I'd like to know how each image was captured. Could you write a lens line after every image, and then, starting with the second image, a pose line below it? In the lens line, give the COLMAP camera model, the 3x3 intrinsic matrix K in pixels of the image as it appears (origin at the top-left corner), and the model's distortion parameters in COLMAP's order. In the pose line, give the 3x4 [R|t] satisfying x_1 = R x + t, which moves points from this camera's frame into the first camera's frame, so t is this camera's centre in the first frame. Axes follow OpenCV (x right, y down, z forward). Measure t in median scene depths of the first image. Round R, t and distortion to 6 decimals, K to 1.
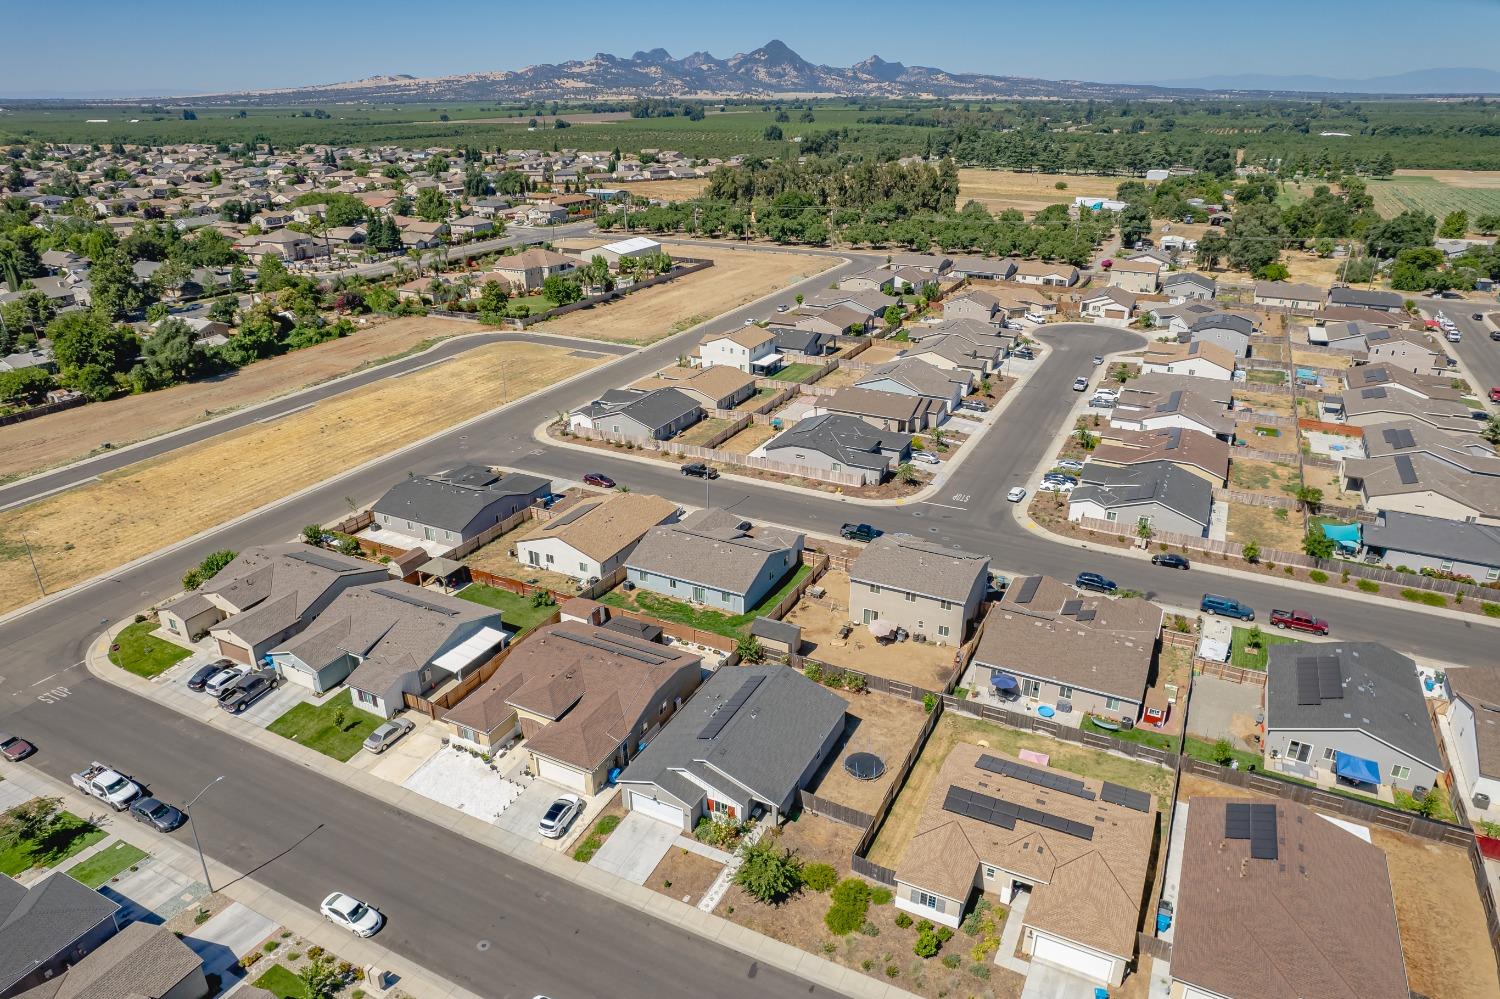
lens RADIAL K [[958.3, 0, 743.9], [0, 958.3, 512.5], [0, 0, 1]] dist [-0.073733, 0.062497]
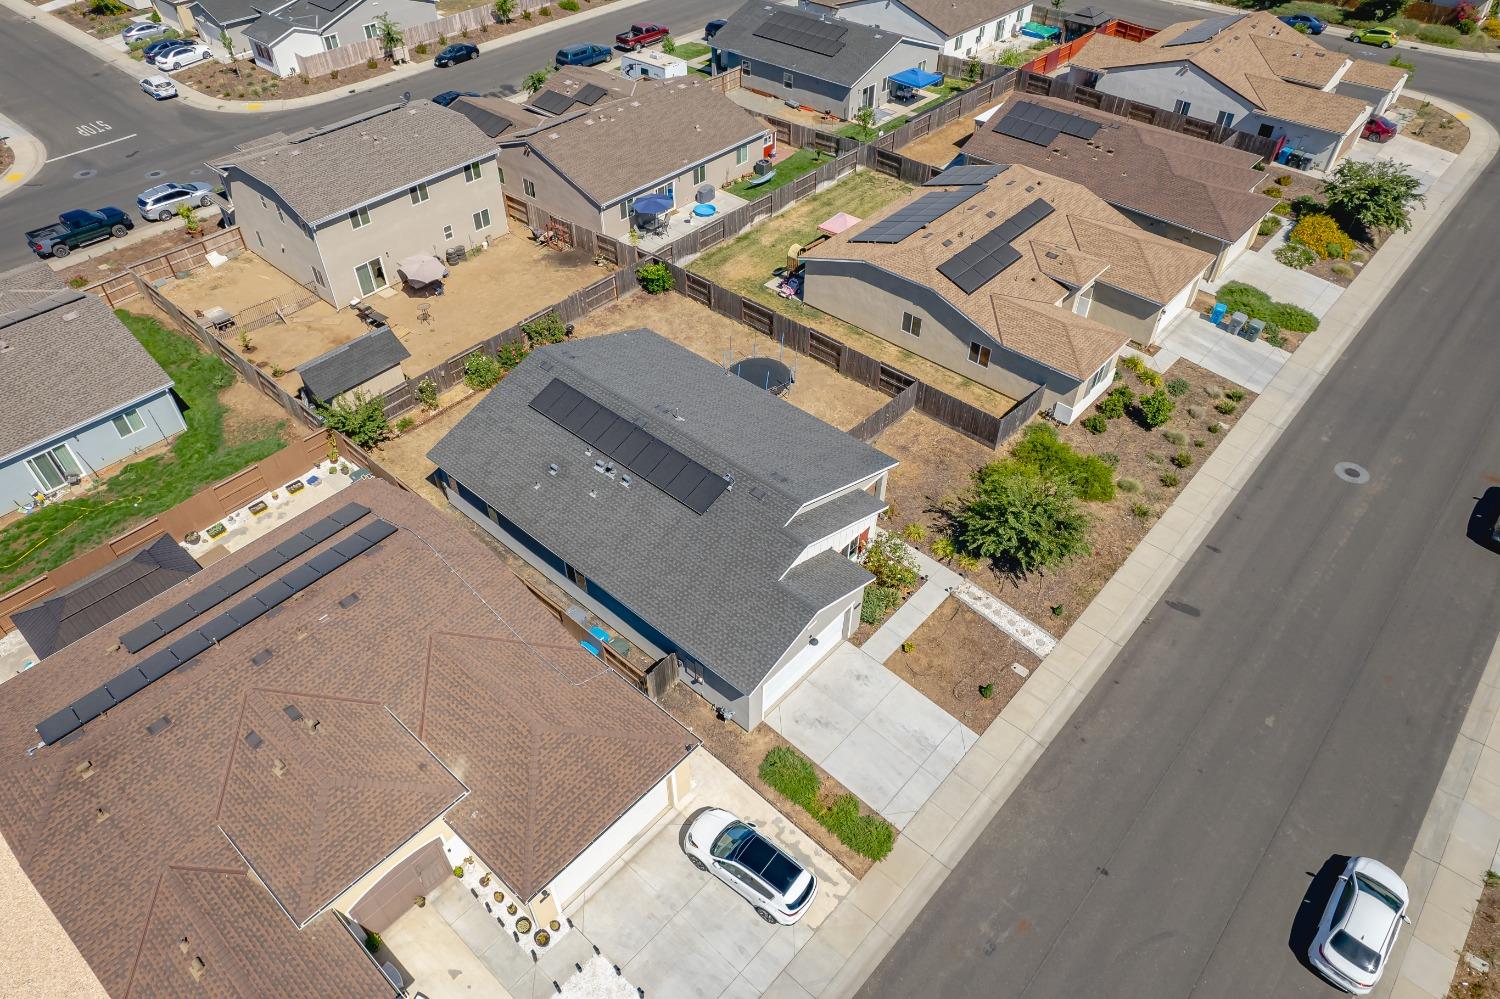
lens RADIAL K [[958.3, 0, 744.0], [0, 958.3, 504.5], [0, 0, 1]] dist [-0.073733, 0.062497]
pose [[0.258989, -0.662697, 0.702678, -0.276719], [0.396558, 0.736313, 0.548257, -0.004724], [-0.880719, 0.136660, 0.453495, 0.600776]]
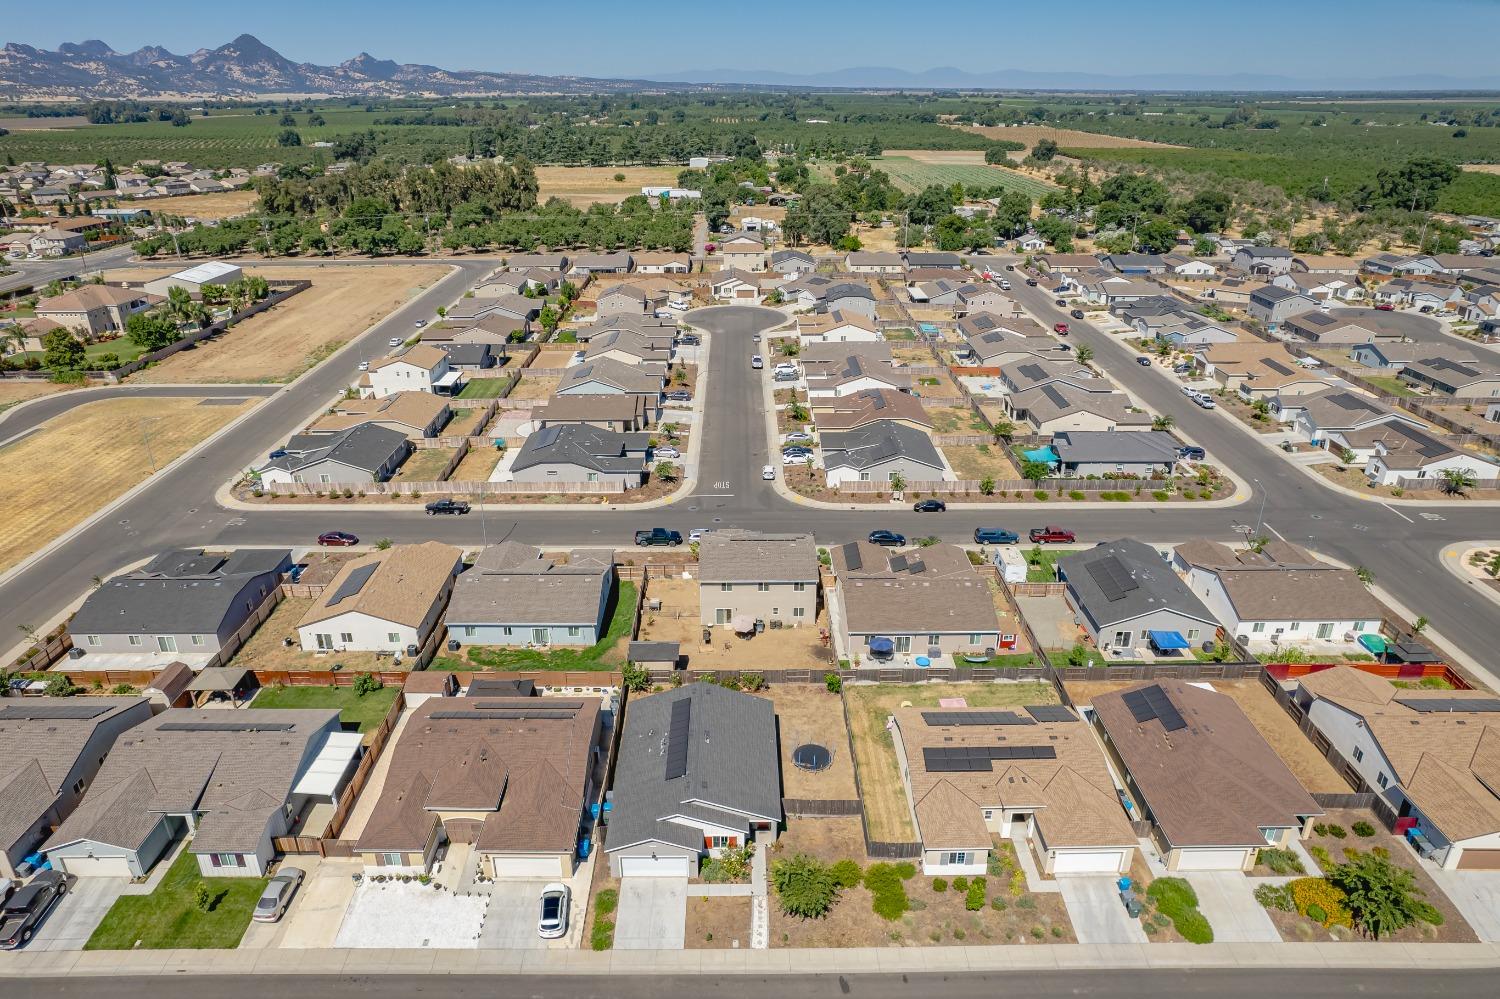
lens RADIAL K [[958.3, 0, 743.6], [0, 958.3, 507.5], [0, 0, 1]] dist [-0.073733, 0.062497]
pose [[0.888659, -0.185575, 0.419342, -0.250409], [0.186297, 0.981693, 0.039642, -0.038006], [-0.419022, 0.042893, 0.906962, 0.083094]]
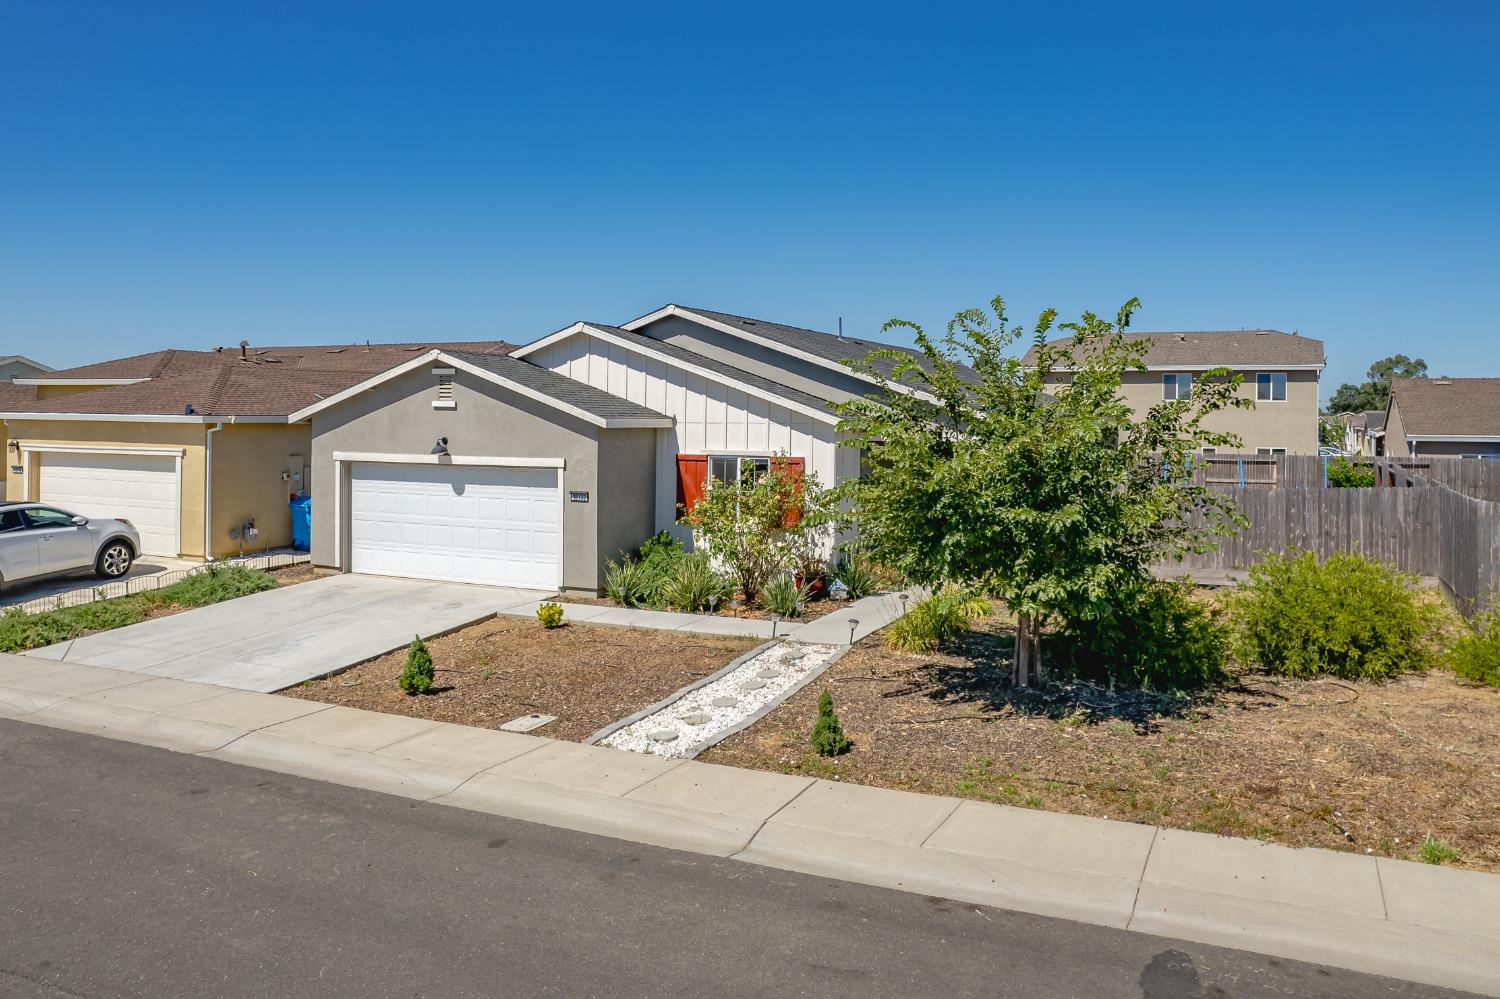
lens RADIAL K [[1156.6, 0, 767.5], [0, 1156.6, 409.2], [0, 0, 1]] dist [-0.060084, 0.028320]
pose [[0.999228, 0.009923, 0.038020, -0.020354], [0.006814, 0.909173, -0.416362, 0.297724], [-0.038698, 0.416300, 0.908403, 0.551287]]
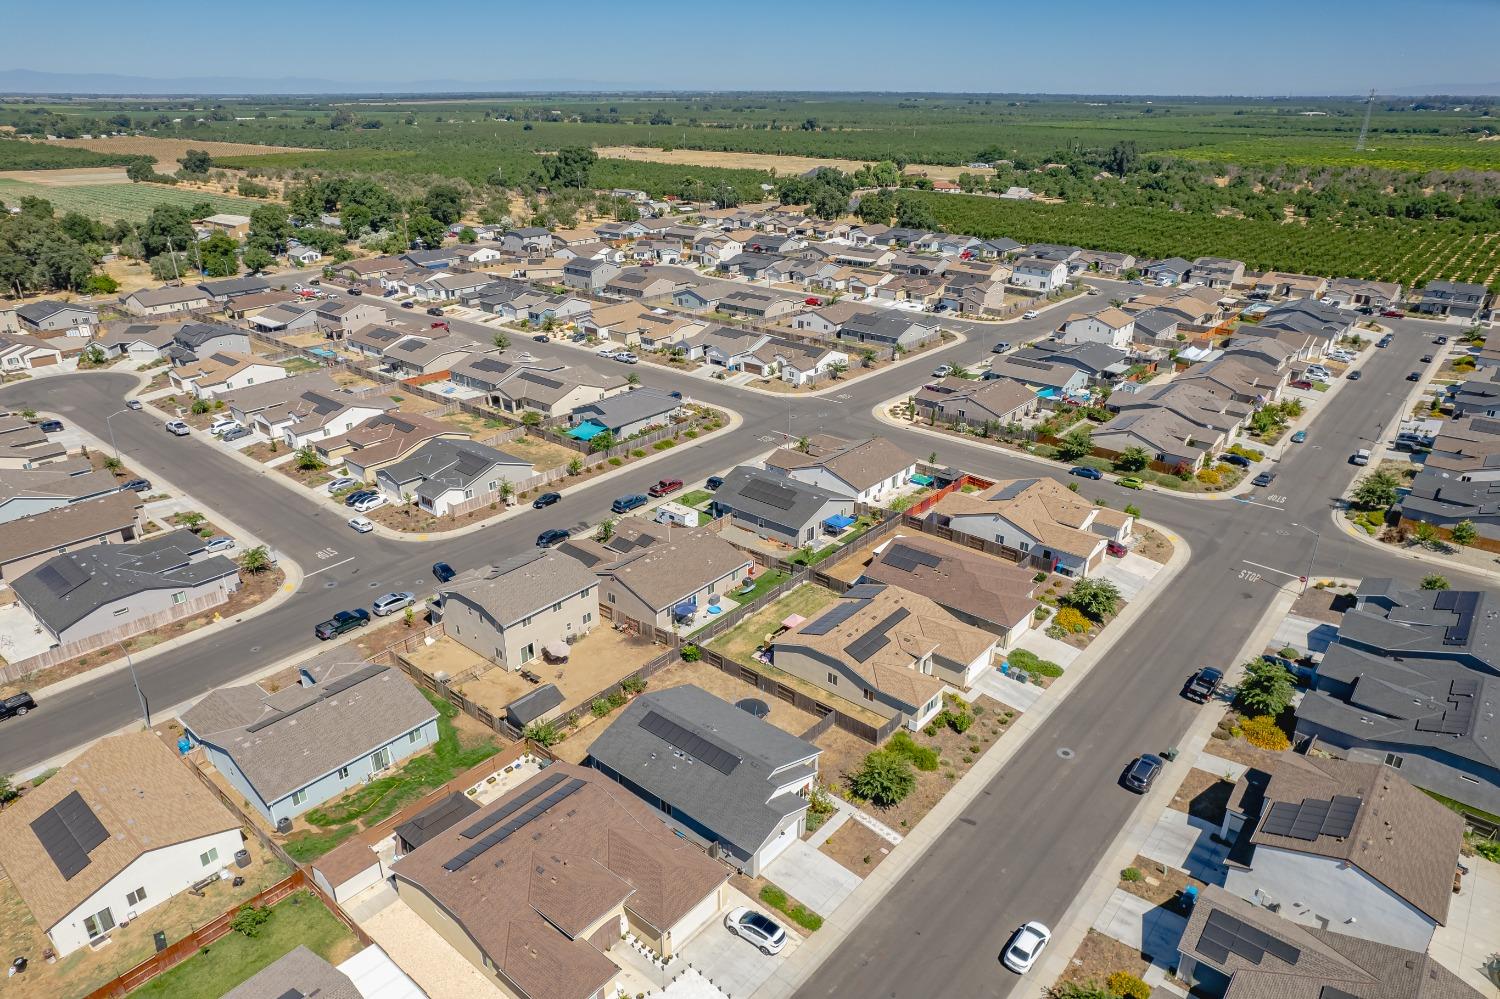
lens RADIAL K [[958.3, 0, 743.6], [0, 958.3, 499.5], [0, 0, 1]] dist [-0.073733, 0.062497]
pose [[0.229426, -0.384342, 0.894229, -0.611324], [0.394801, 0.876509, 0.275435, -0.201258], [-0.889661, 0.289850, 0.352832, 0.441527]]
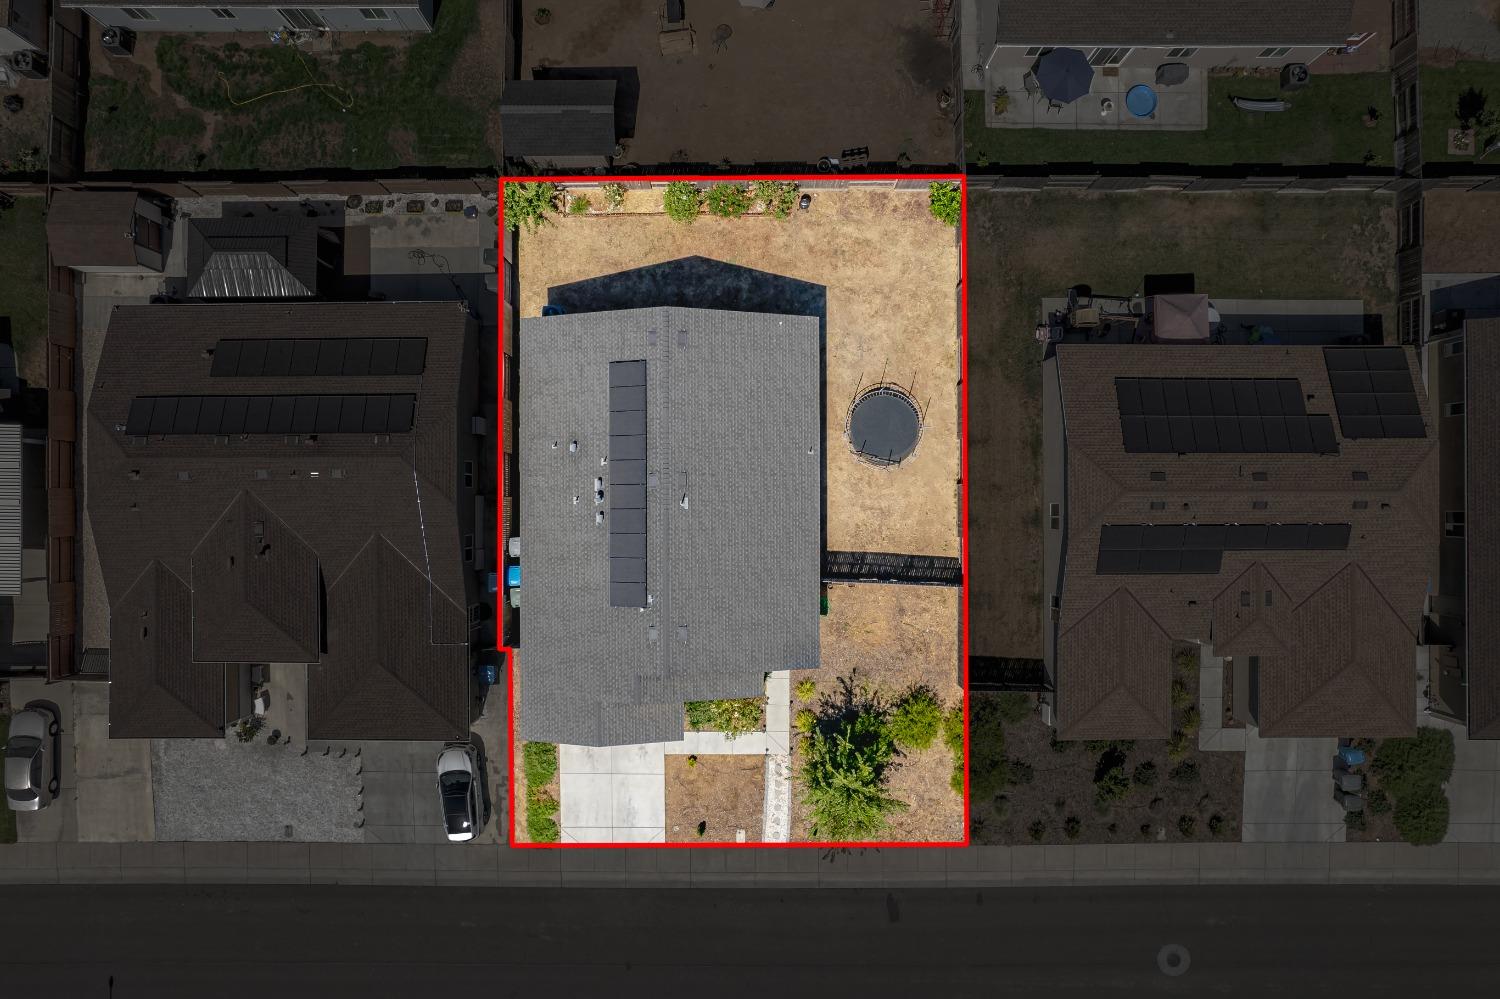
lens RADIAL K [[958.3, 0, 742.0], [0, 958.3, 508.1], [0, 0, 1]] dist [-0.073733, 0.062497]
pose [[0.891797, -0.452425, 0.003133, 0.026535], [0.185019, 0.371003, 0.910014, -0.178105], [-0.412875, -0.810968, 0.414566, 0.620489]]
